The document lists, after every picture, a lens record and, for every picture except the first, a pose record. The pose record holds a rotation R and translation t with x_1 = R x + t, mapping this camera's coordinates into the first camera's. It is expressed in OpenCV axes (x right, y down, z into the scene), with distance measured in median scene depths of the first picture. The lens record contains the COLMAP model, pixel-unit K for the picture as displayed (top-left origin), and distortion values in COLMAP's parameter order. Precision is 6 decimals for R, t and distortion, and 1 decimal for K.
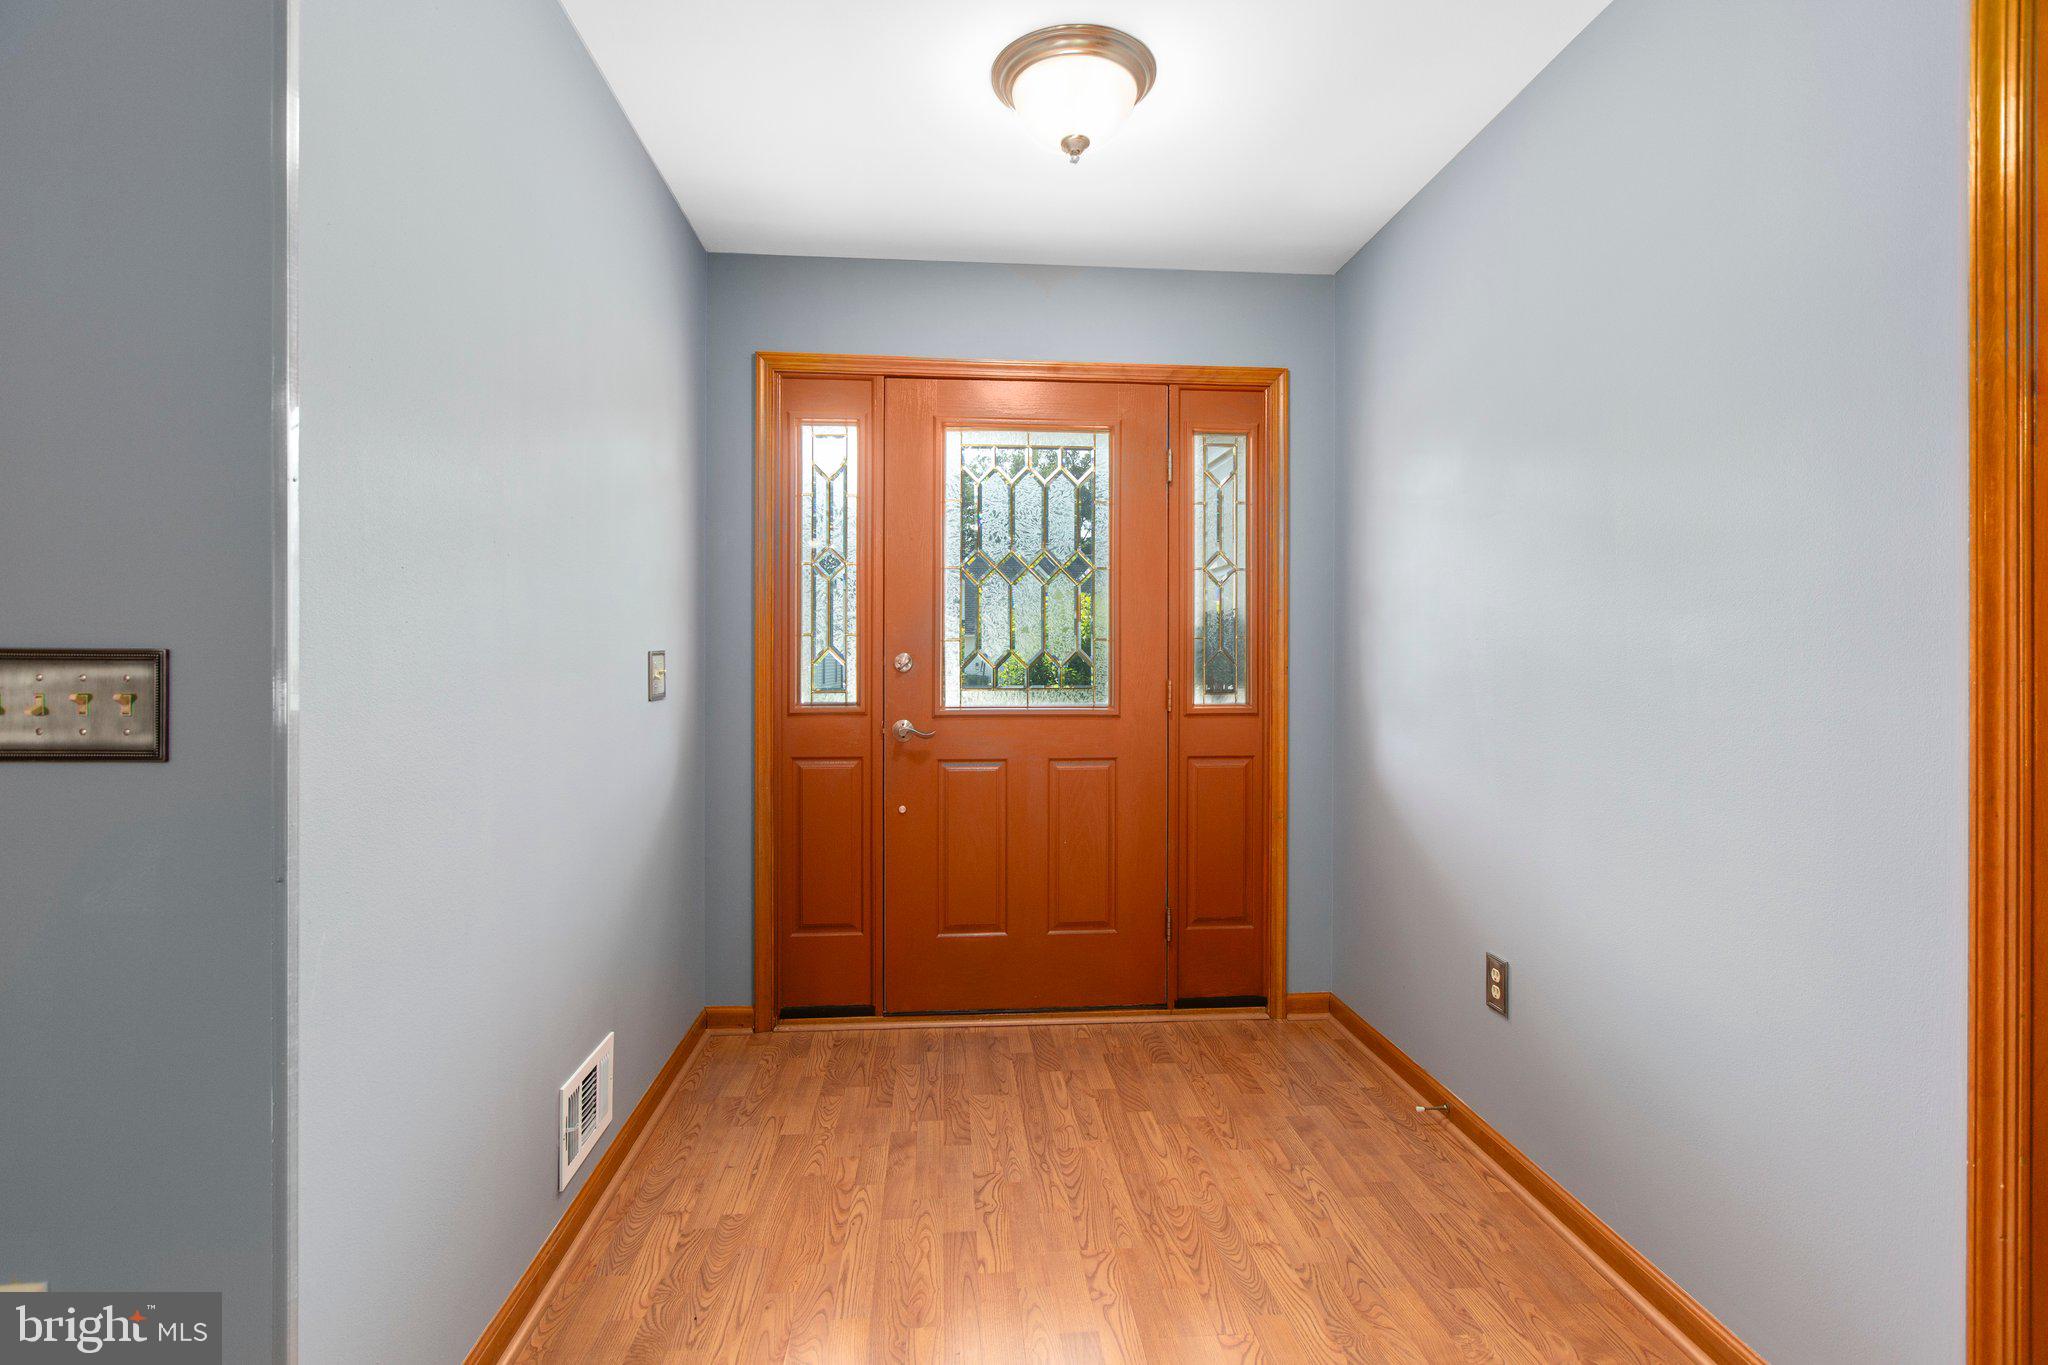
lens RADIAL K [[978.5, 0, 1012.6], [0, 978.5, 656.3], [0, 0, 1]] dist [0.033258, 0.000705]
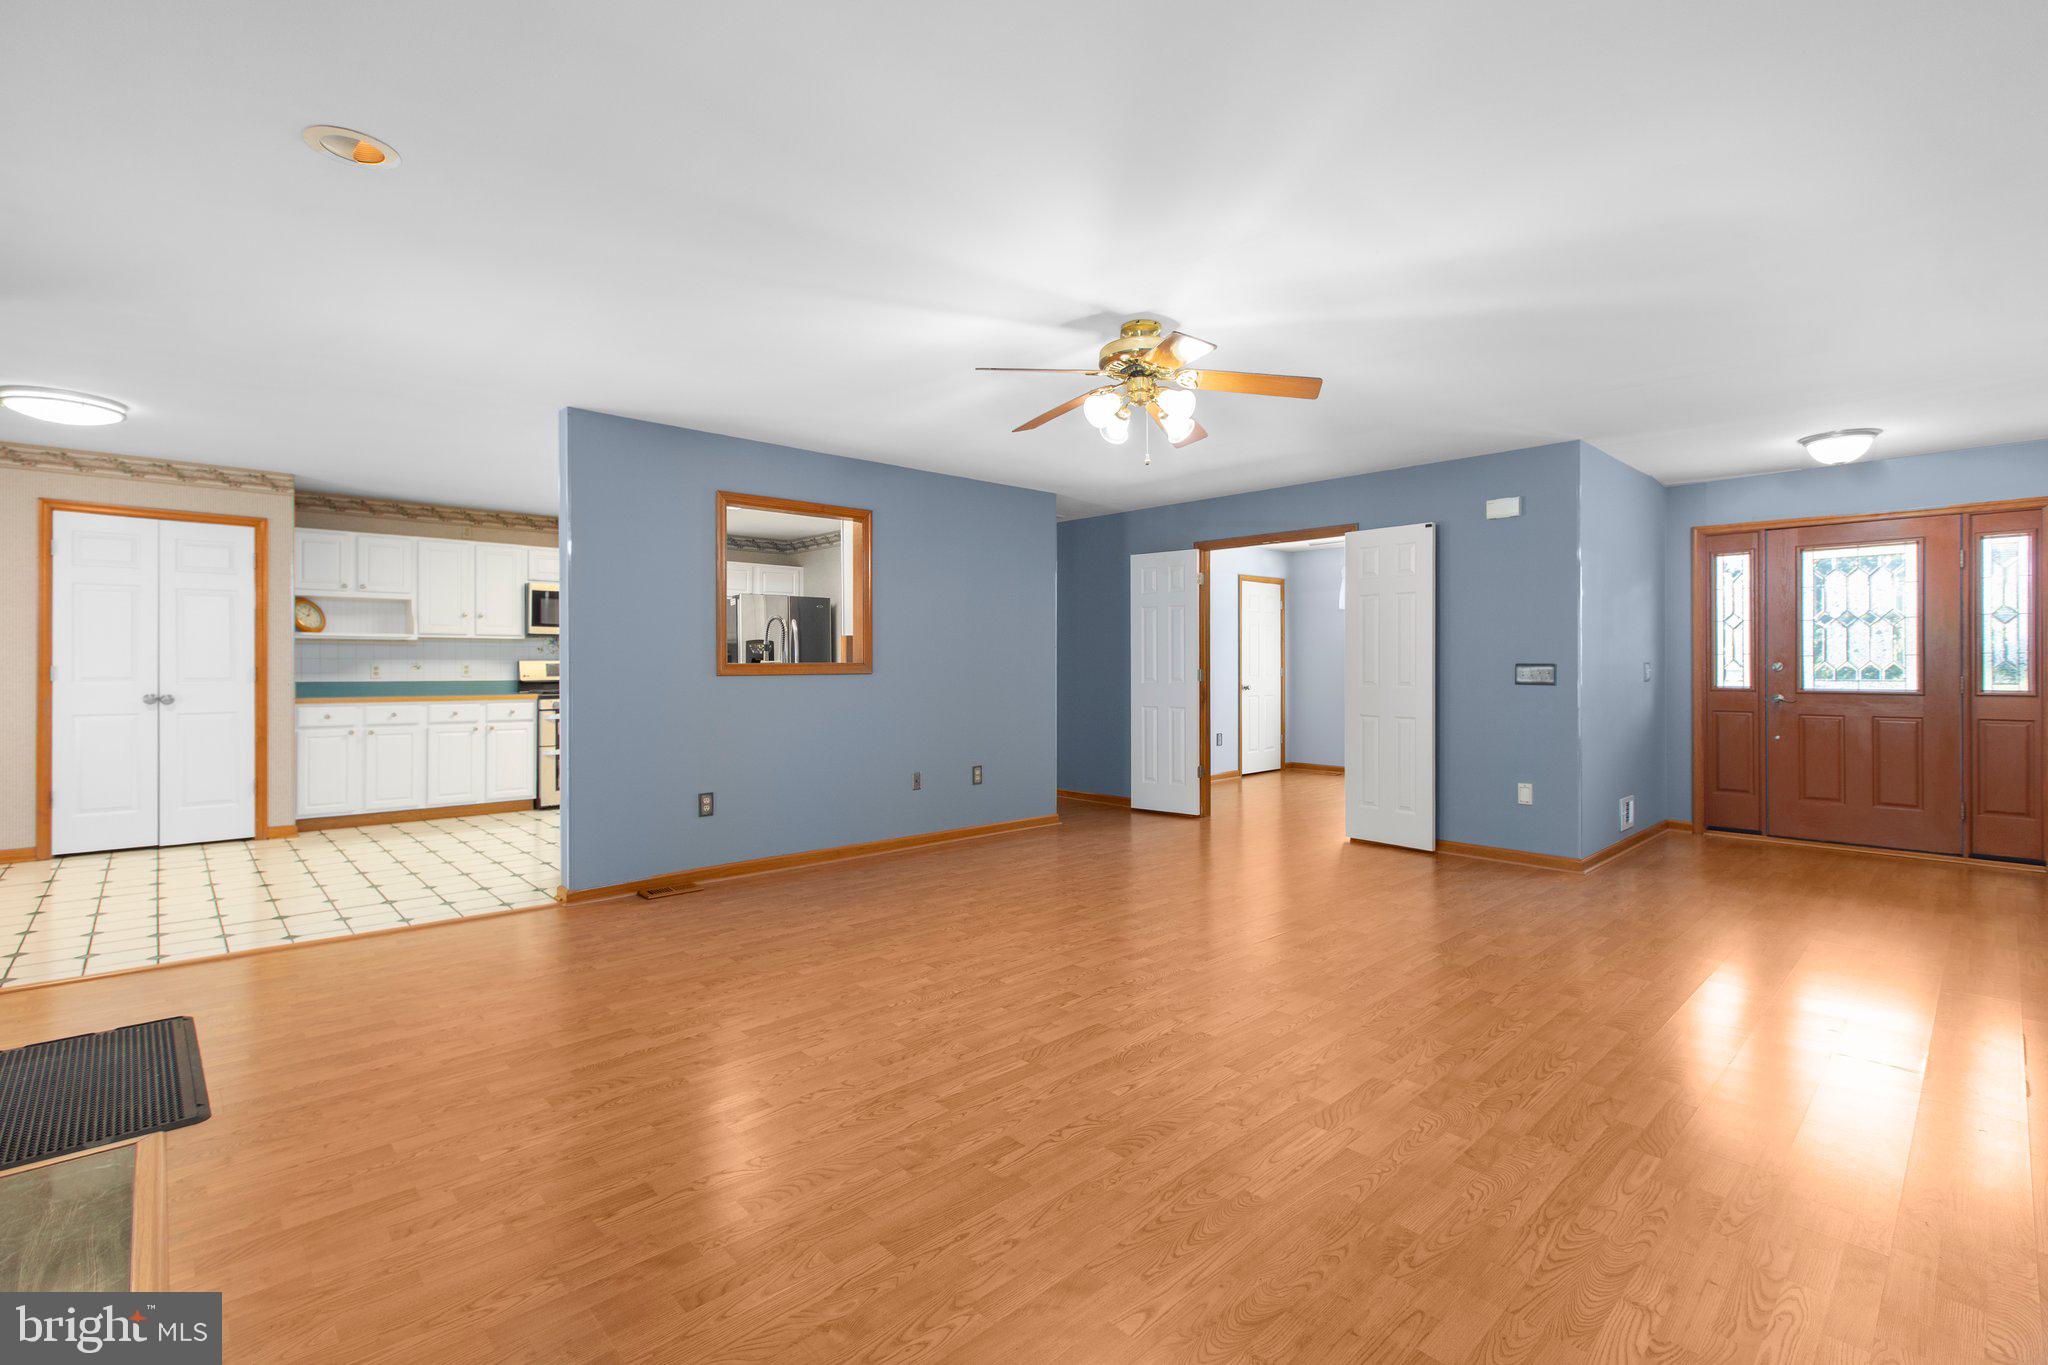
lens RADIAL K [[927.6, 0, 1026.3], [0, 927.6, 661.8], [0, 0, 1]] dist [-0.002442, -0.001251]
pose [[0.643143, -0.004361, -0.765733, 0.357780], [0.002815, 0.999990, -0.003331, -0.002510], [0.765741, -0.000013, 0.643149, -1.440506]]
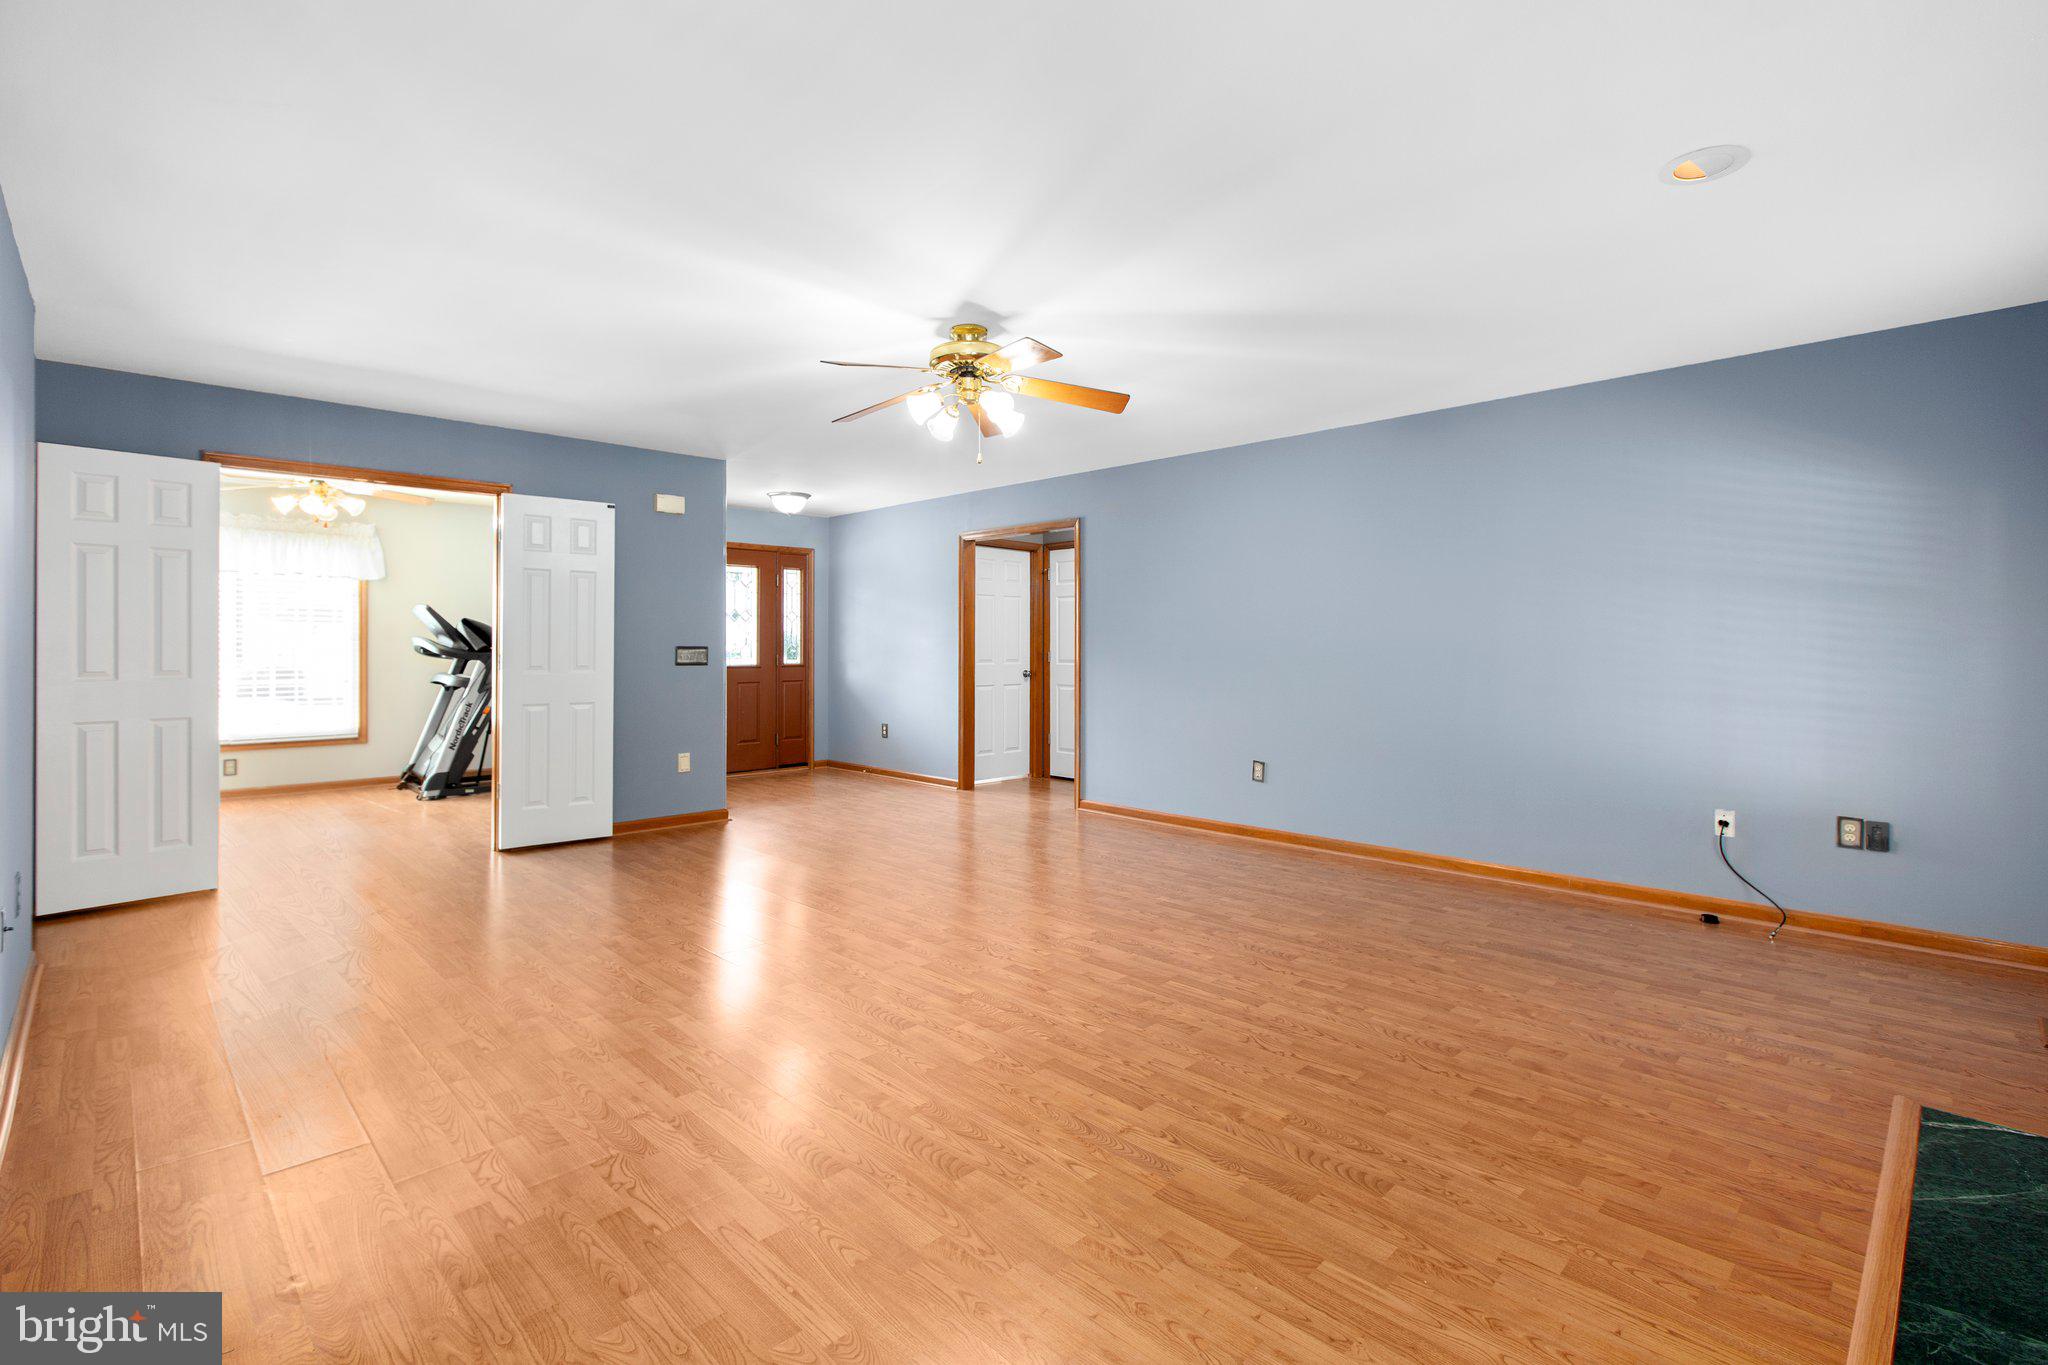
lens RADIAL K [[927.6, 0, 1044.1], [0, 927.6, 638.9], [0, 0, 1]] dist [-0.002442, -0.001251]
pose [[0.746661, 0.003157, 0.665198, -1.072854], [0.000351, 0.999987, -0.005140, -0.007711], [-0.665205, 0.004072, 0.746650, -1.561819]]
